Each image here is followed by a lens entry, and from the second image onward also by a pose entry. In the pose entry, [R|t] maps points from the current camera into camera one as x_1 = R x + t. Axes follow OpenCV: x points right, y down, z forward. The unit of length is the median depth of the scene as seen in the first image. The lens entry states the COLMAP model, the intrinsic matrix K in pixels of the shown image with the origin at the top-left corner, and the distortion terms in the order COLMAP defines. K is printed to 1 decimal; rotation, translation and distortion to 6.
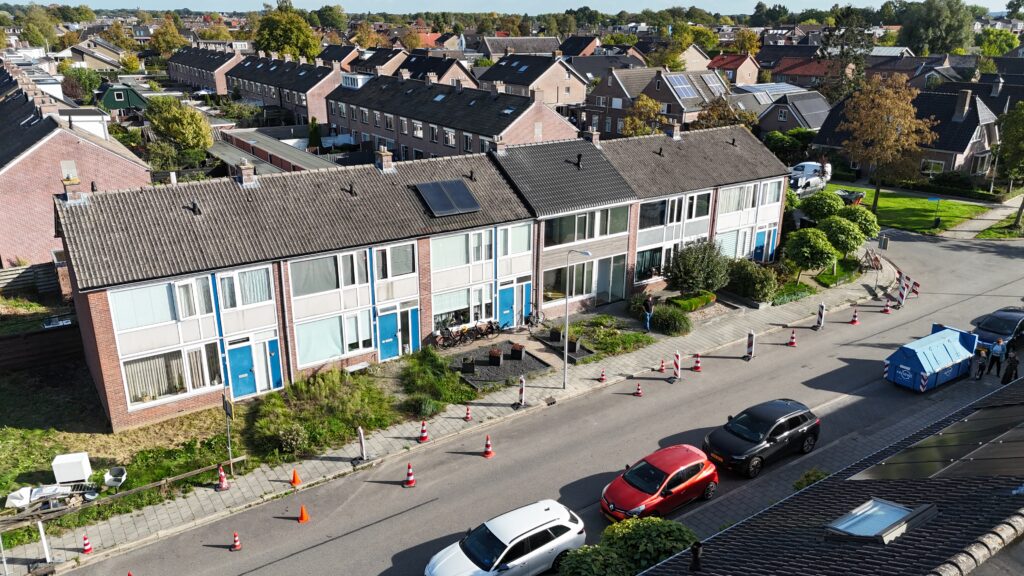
lens RADIAL K [[749.5, 0, 515.1], [0, 749.5, 284.4], [0, 0, 1]] dist [0.081461, -0.092900]
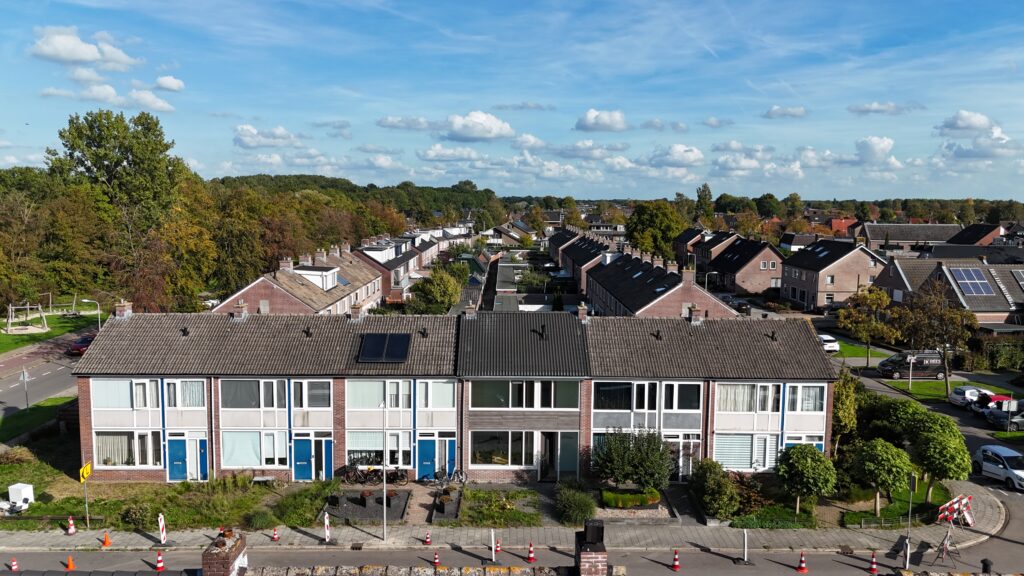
lens RADIAL K [[749.5, 0, 515.1], [0, 749.5, 284.4], [0, 0, 1]] dist [0.081461, -0.092900]
pose [[0.832347, 0.062046, -0.550771, 0.684321], [-0.187930, 0.966442, -0.175134, -0.045578], [0.521422, 0.249279, 0.816076, 0.147620]]
